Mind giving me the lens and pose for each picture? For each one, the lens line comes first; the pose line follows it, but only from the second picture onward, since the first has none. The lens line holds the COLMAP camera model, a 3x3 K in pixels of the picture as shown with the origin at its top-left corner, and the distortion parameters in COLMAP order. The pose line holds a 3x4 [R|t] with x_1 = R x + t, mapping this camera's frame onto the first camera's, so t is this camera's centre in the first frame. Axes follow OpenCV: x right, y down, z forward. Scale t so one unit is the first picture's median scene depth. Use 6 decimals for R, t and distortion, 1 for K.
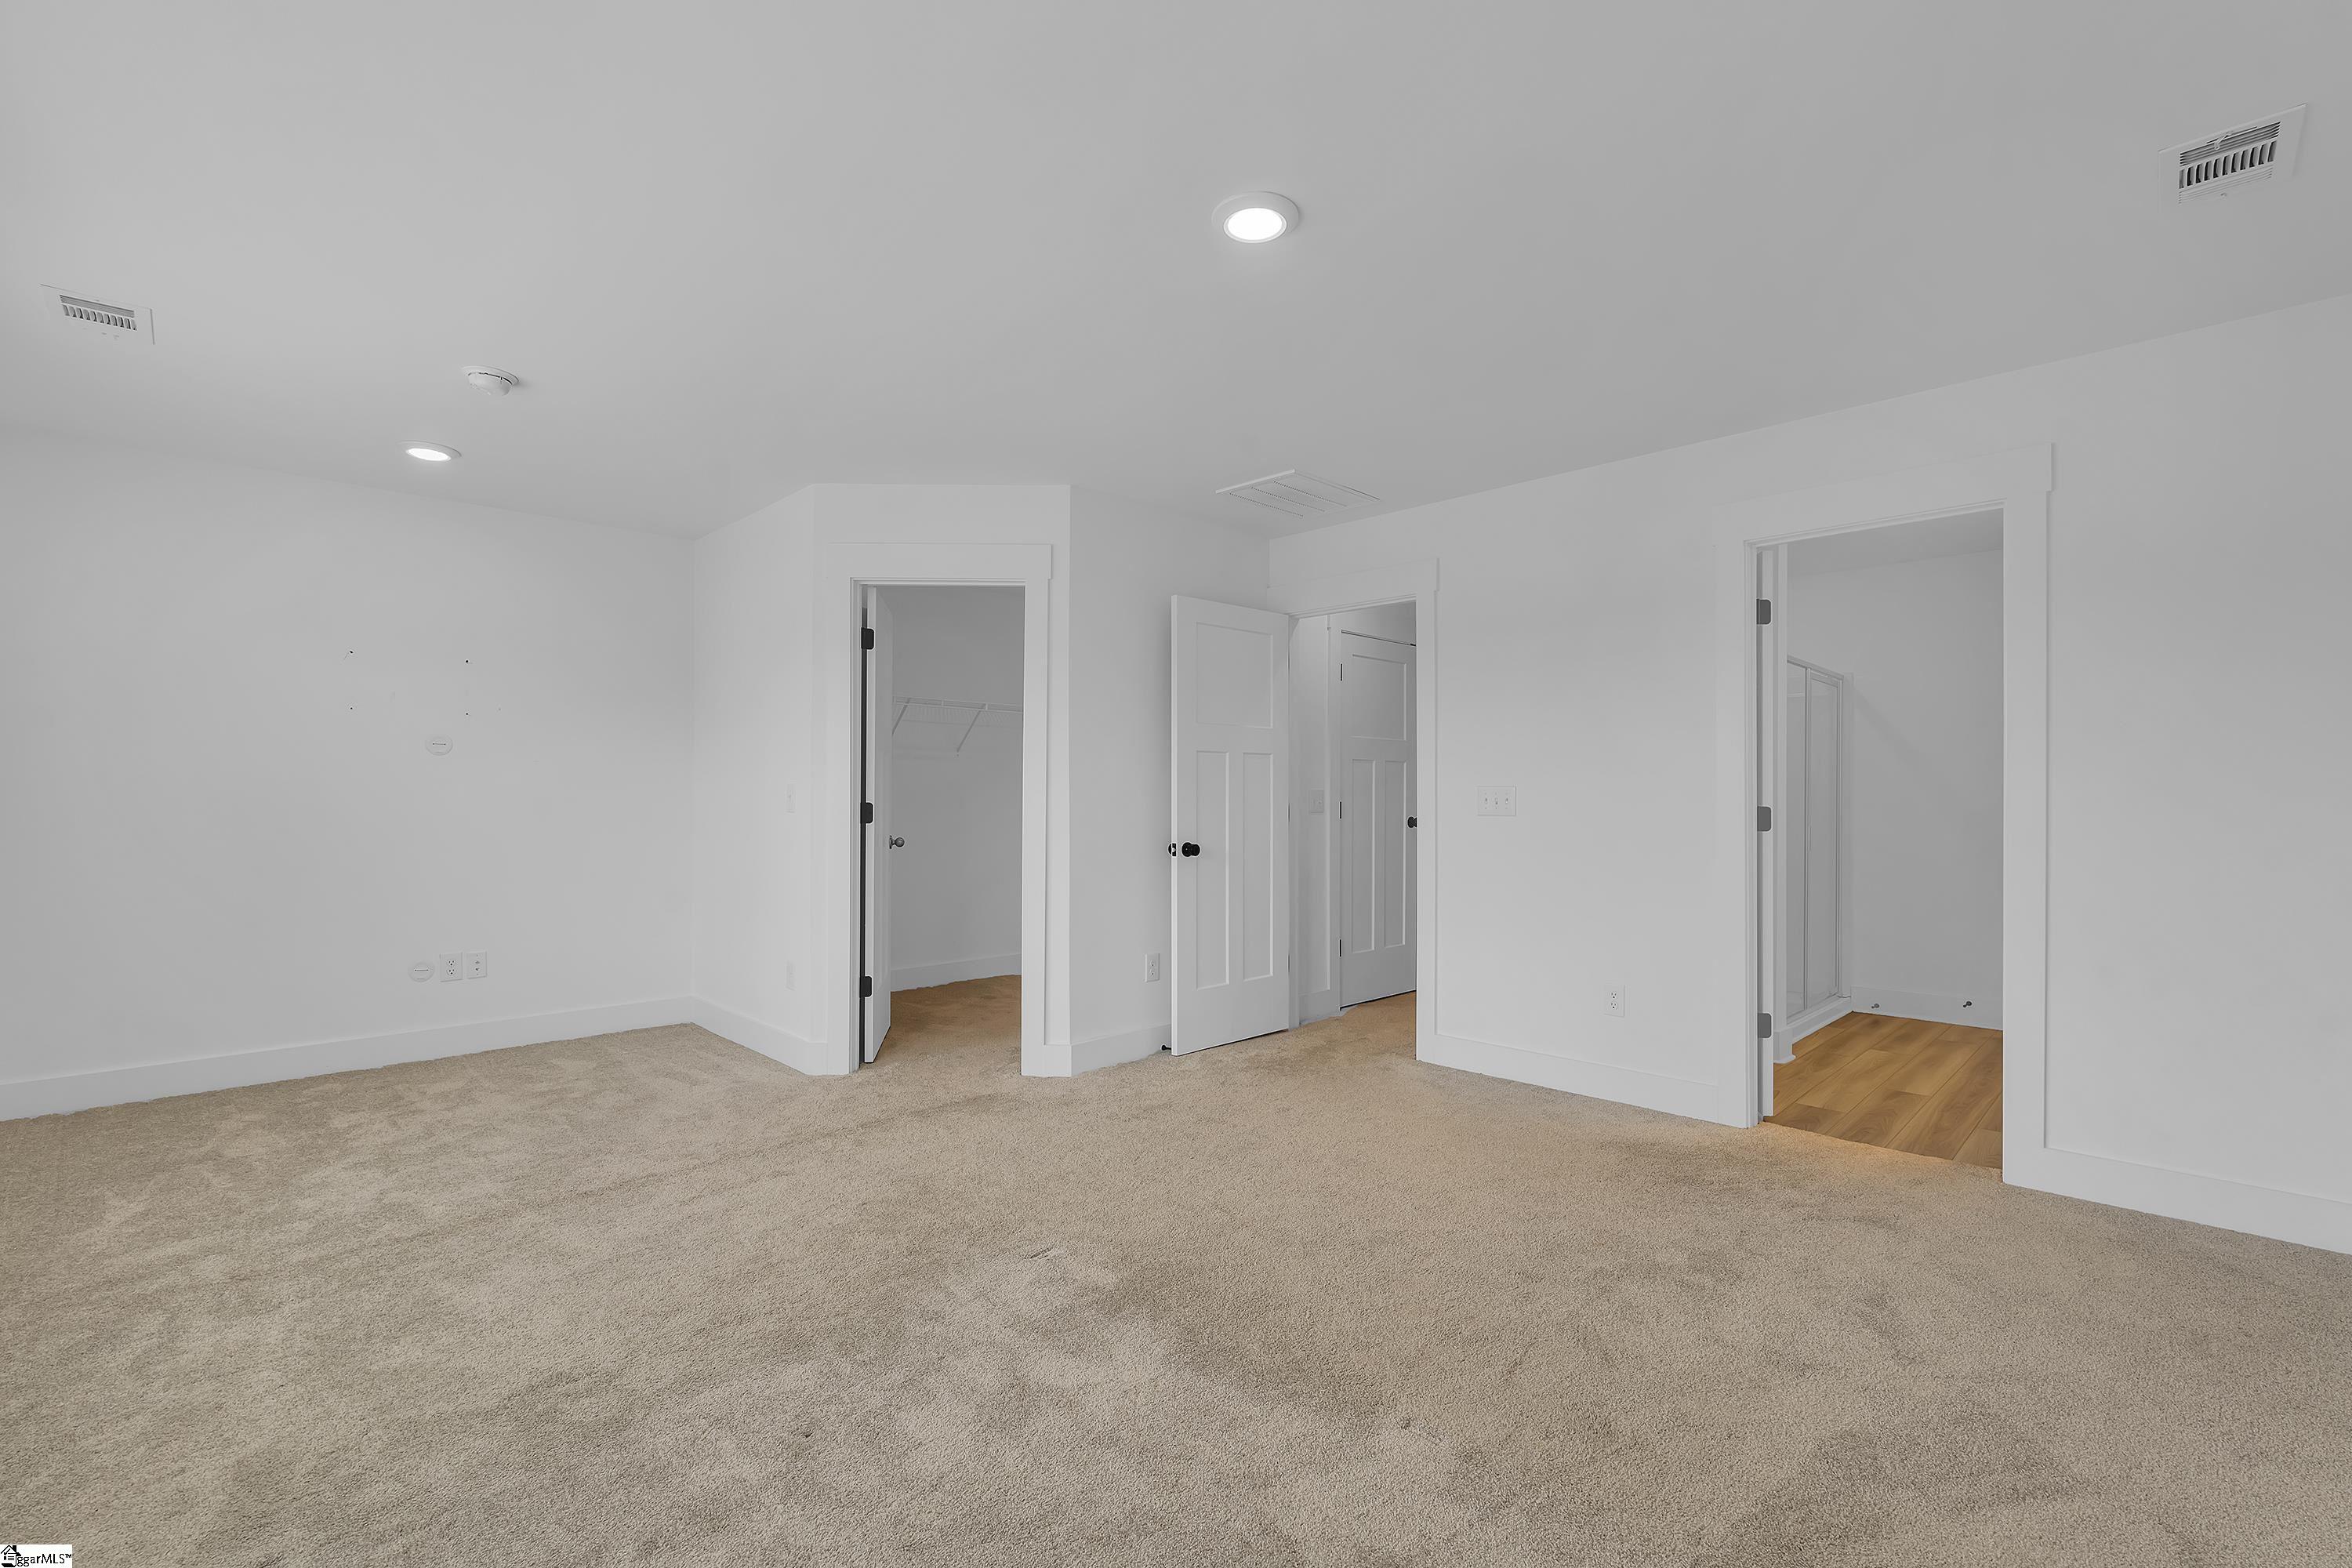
lens RADIAL K [[1035.2, 0, 1163.9], [0, 1035.2, 790.8], [0, 0, 1]] dist [-0.001200, 0.000355]
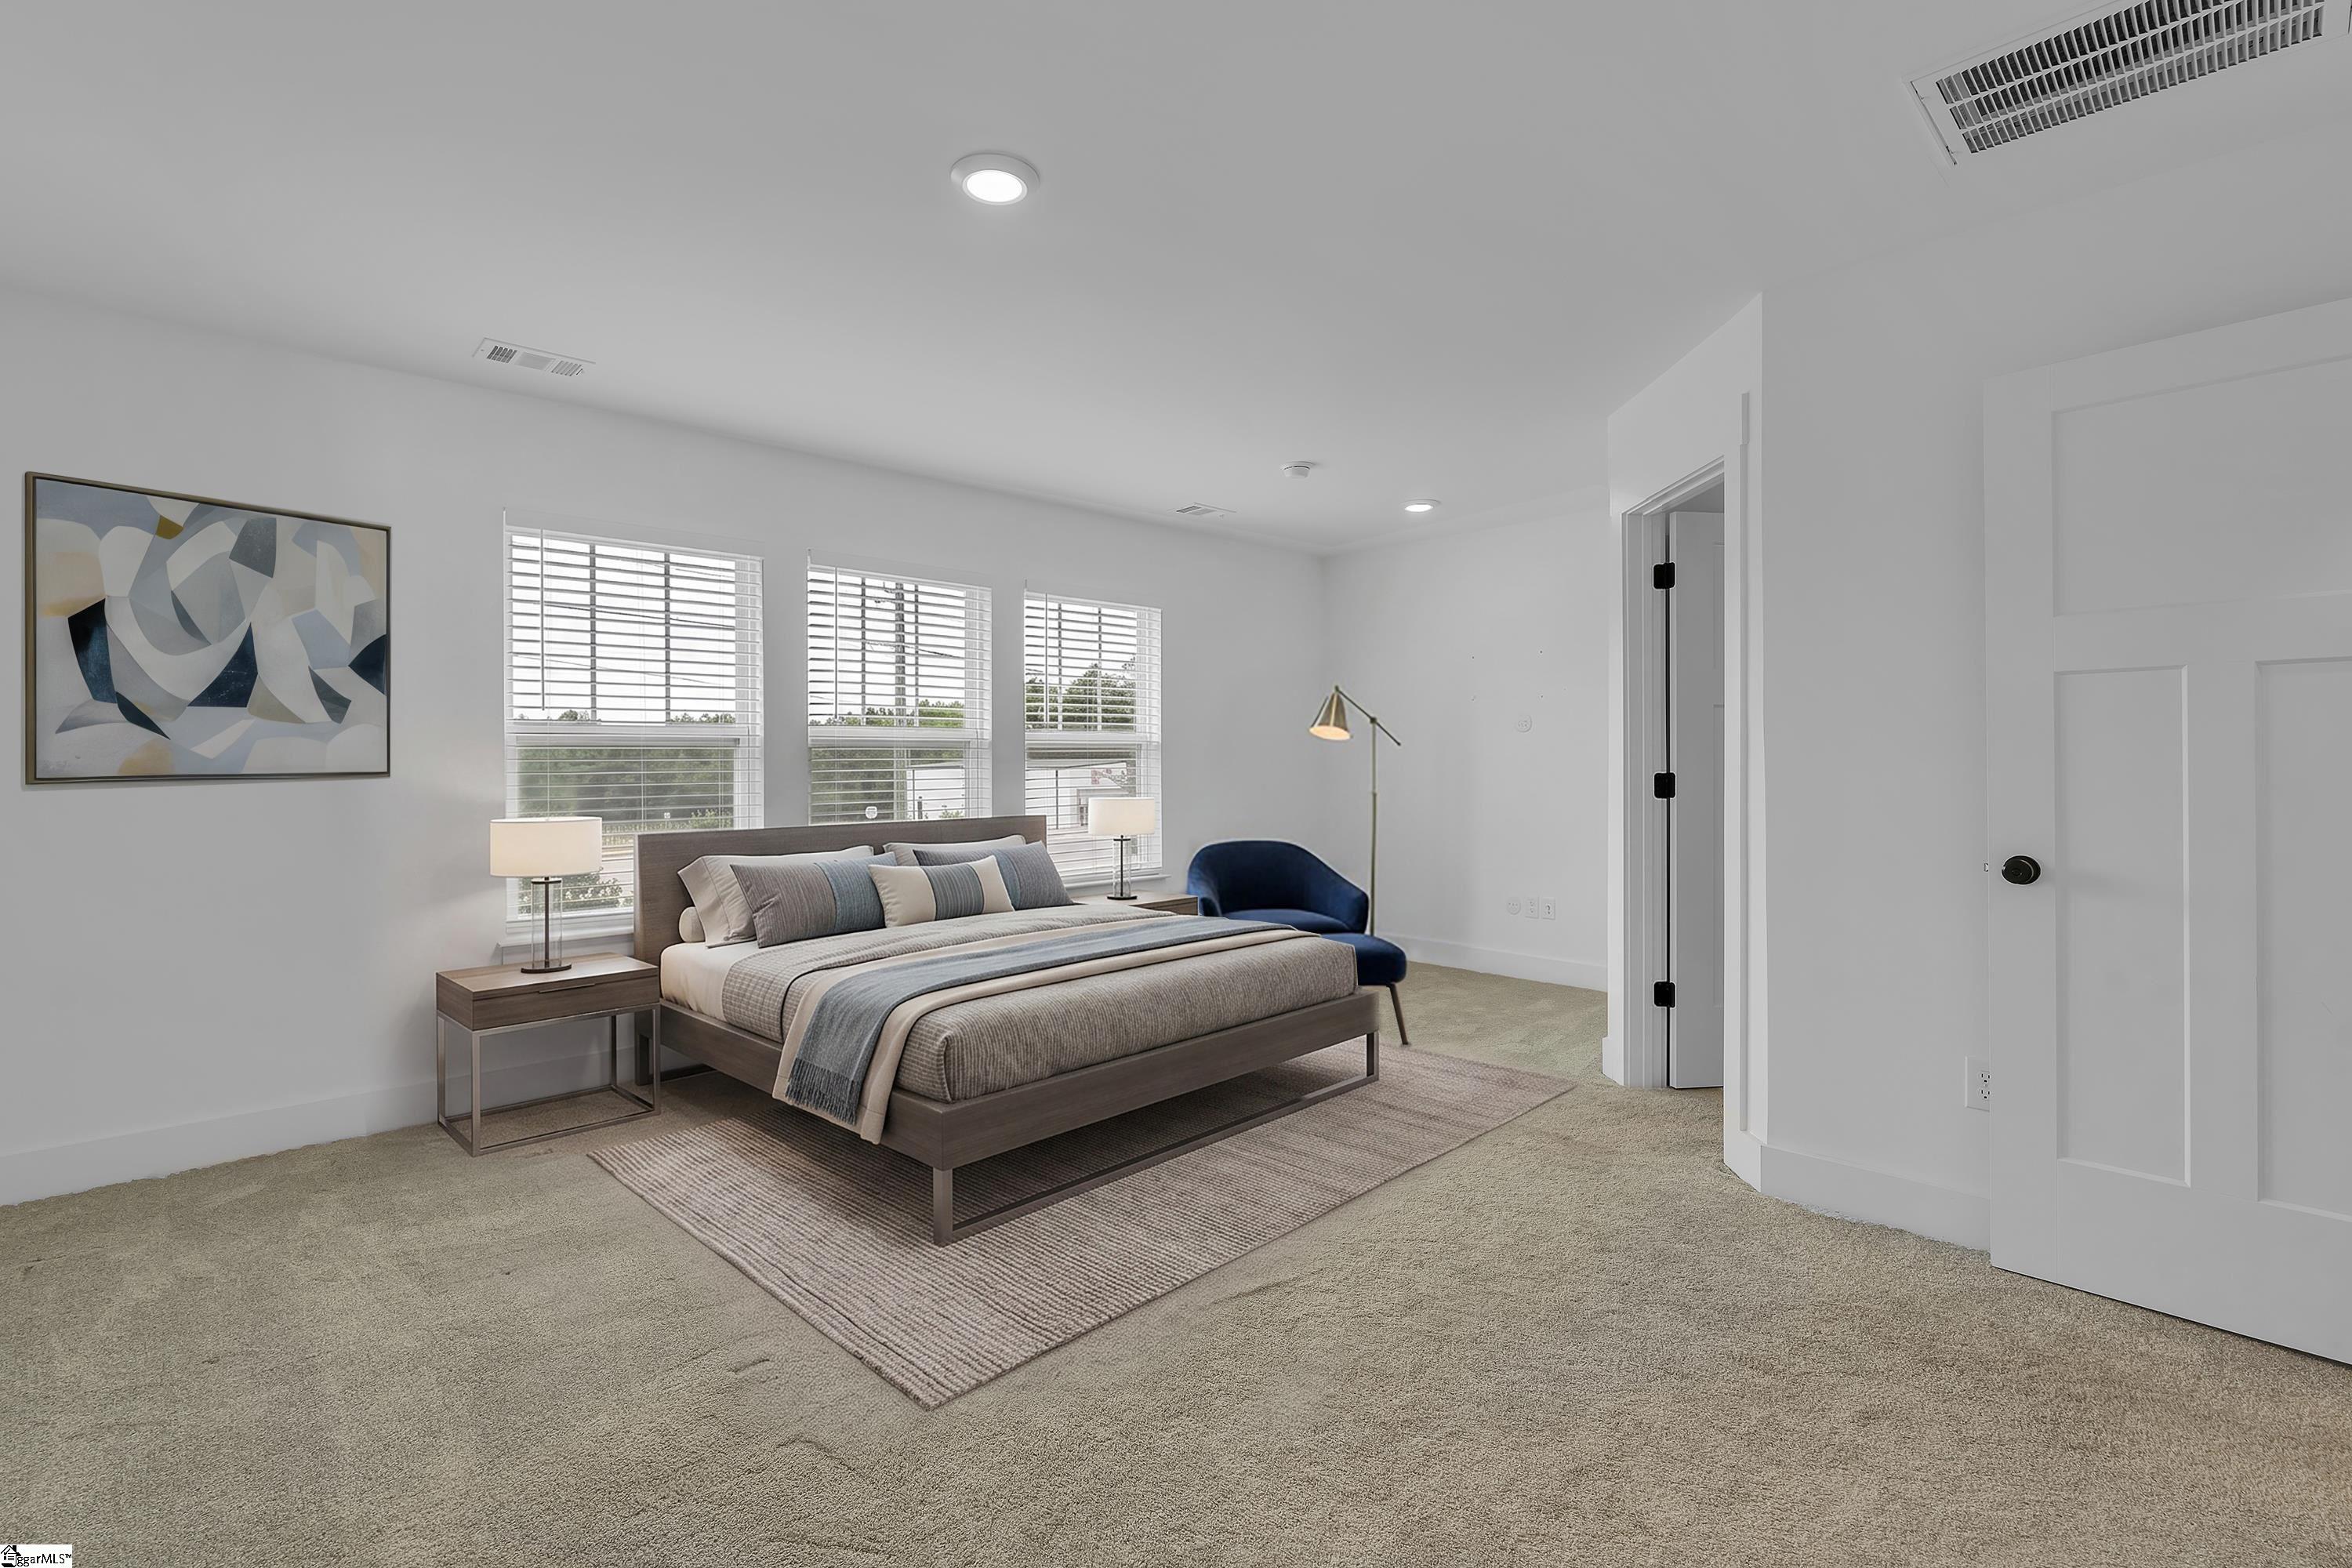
lens RADIAL K [[1044.9, 0, 1173.4], [0, 1044.9, 766.3], [0, 0, 1]] dist [-0.003464, 0.000225]
pose [[-0.025181, 0.000861, -0.999683, 0.592030], [0.009269, 0.999957, 0.000627, 0.001712], [0.999640, -0.009250, -0.025188, 0.656813]]
